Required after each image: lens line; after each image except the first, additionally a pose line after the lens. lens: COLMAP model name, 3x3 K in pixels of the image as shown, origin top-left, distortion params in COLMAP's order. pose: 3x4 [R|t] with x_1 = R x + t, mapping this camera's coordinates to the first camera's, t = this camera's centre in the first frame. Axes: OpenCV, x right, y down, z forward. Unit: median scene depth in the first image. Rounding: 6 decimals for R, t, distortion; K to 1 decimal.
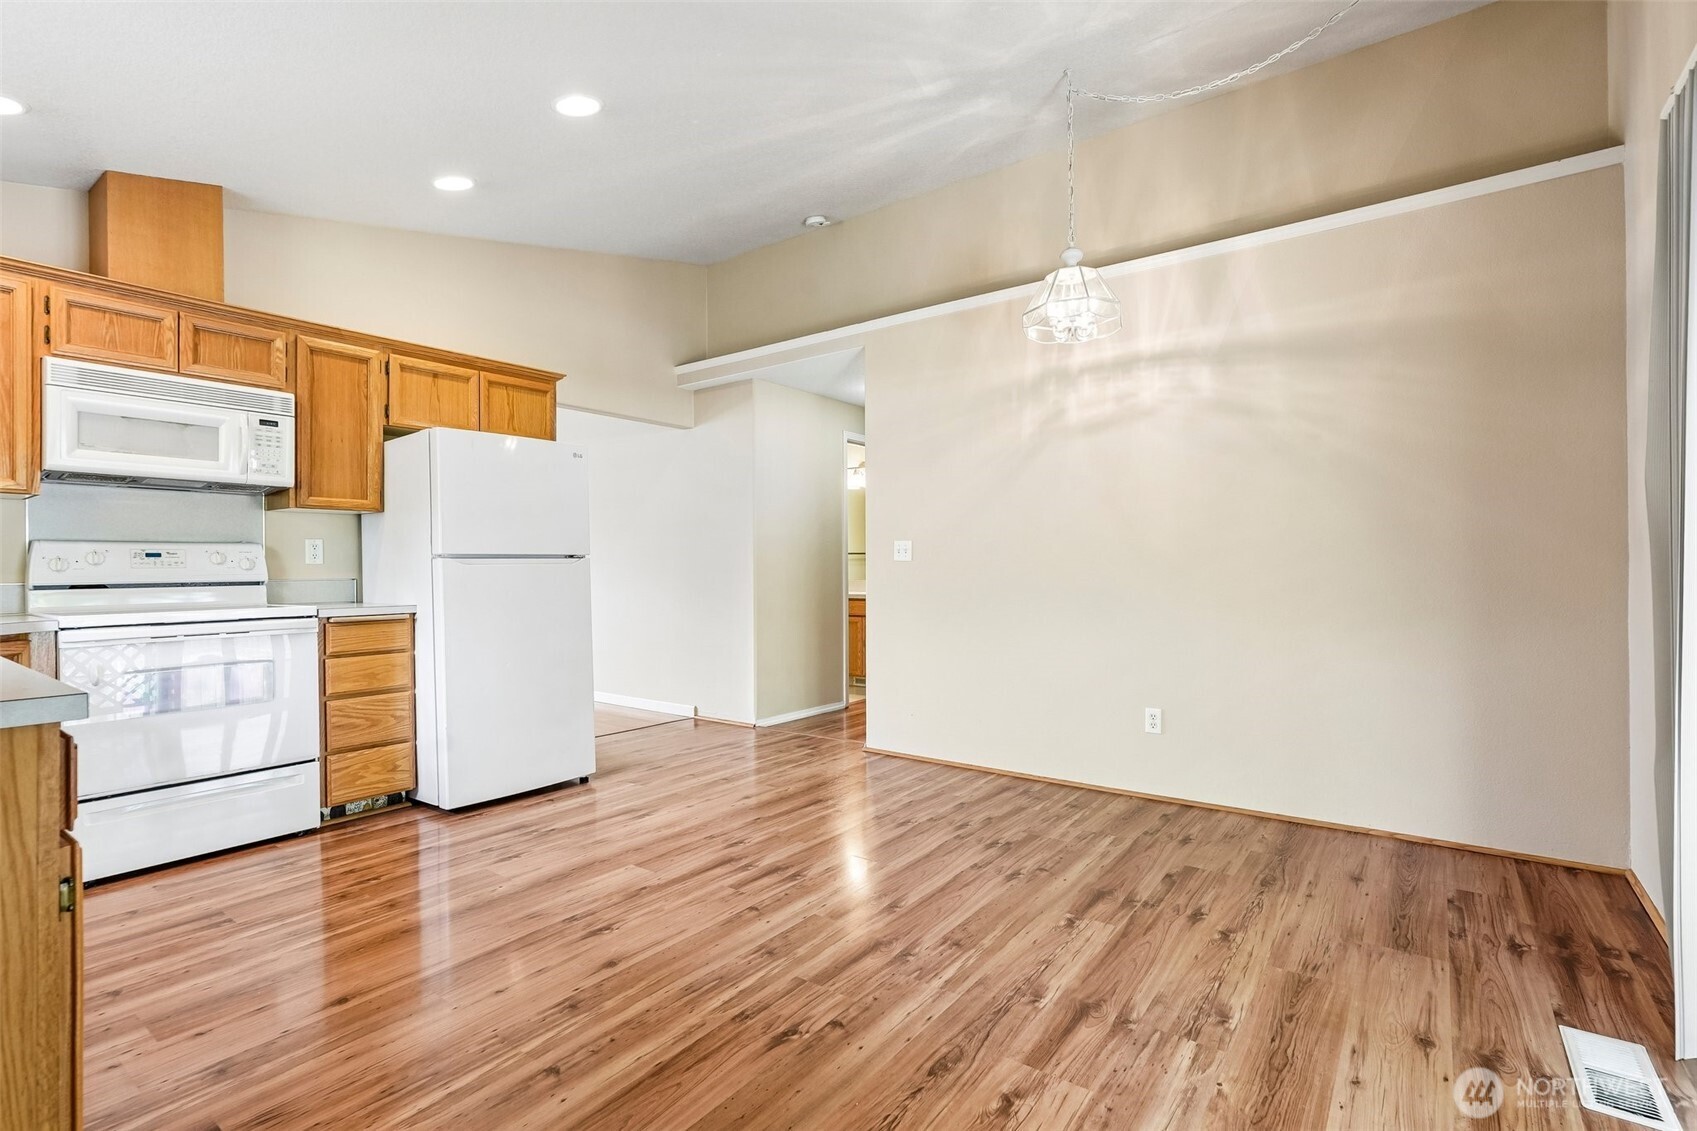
lens RADIAL K [[761.4, 0, 848.5], [0, 761.4, 561.7], [0, 0, 1]] dist [-0.015801, 0.000200]
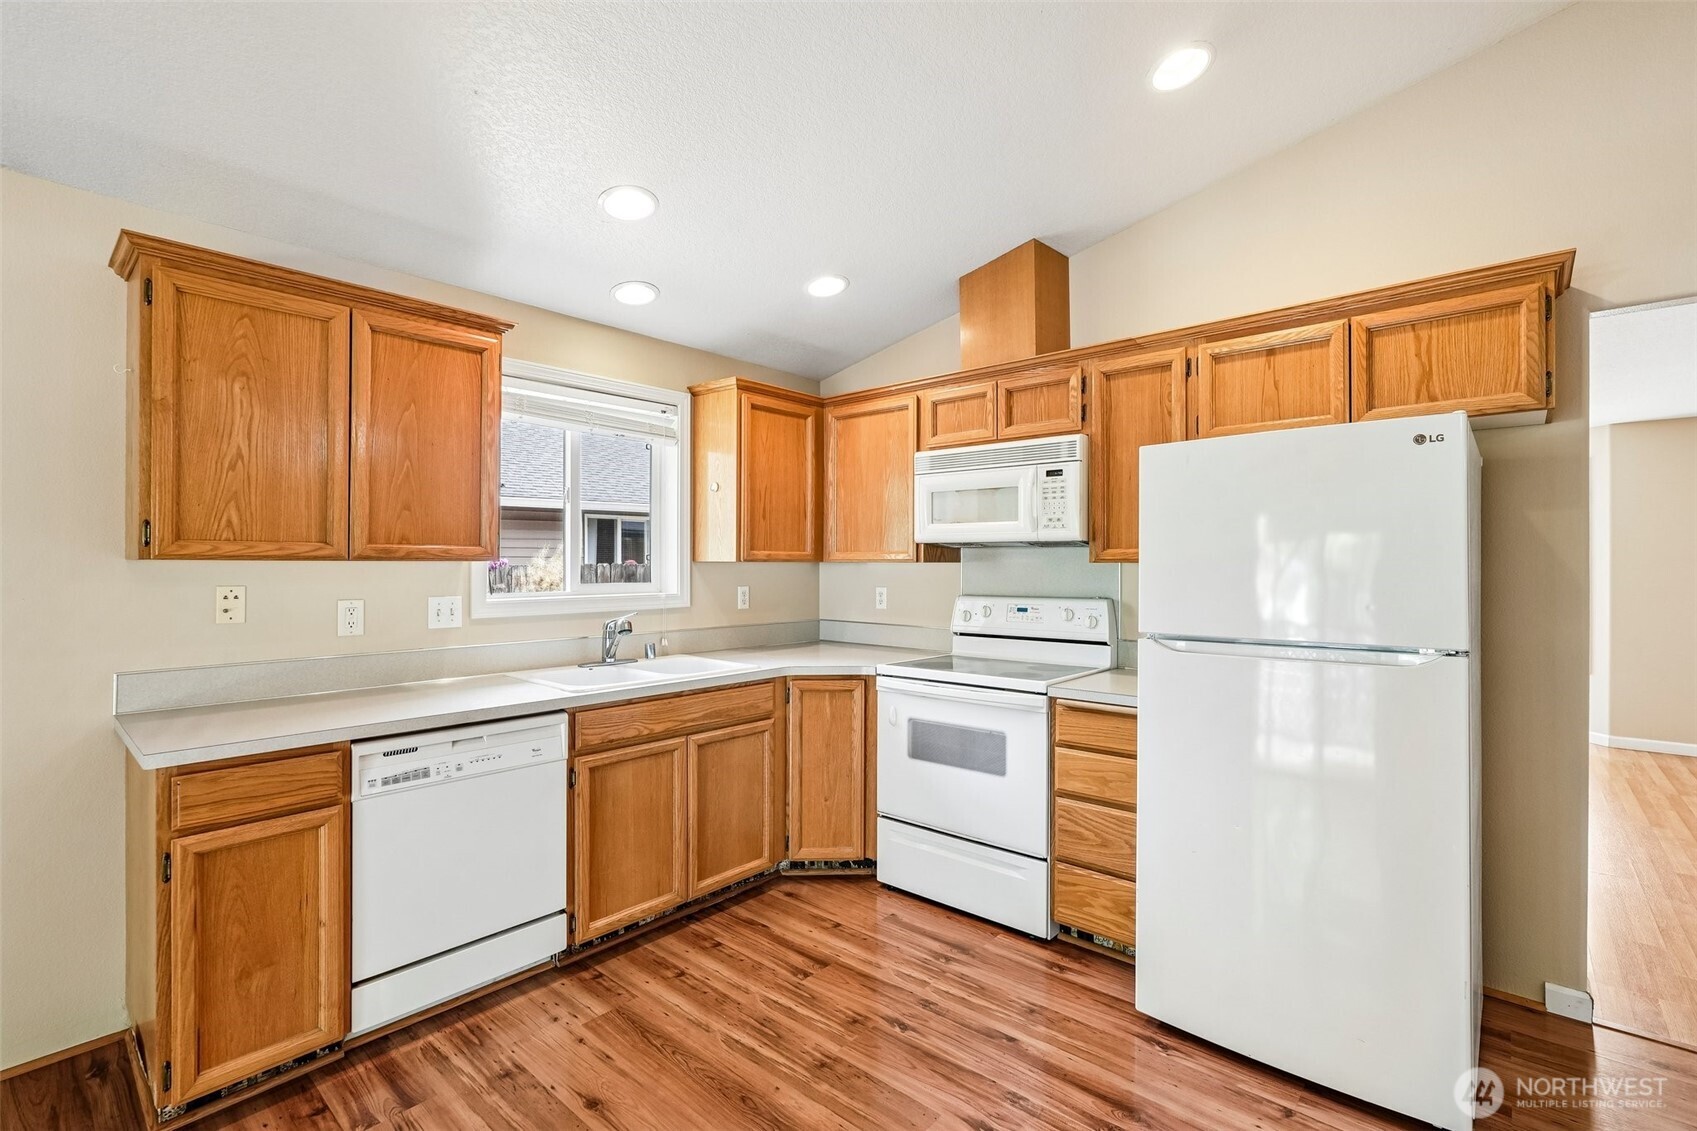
lens RADIAL K [[761.4, 0, 848.5], [0, 761.4, 561.7], [0, 0, 1]] dist [-0.015801, 0.000200]
pose [[-0.080349, 0.002047, -0.996765, 0.172704], [0.001781, 0.999997, 0.001911, -0.079458], [0.996765, -0.001621, -0.080352, 0.834965]]
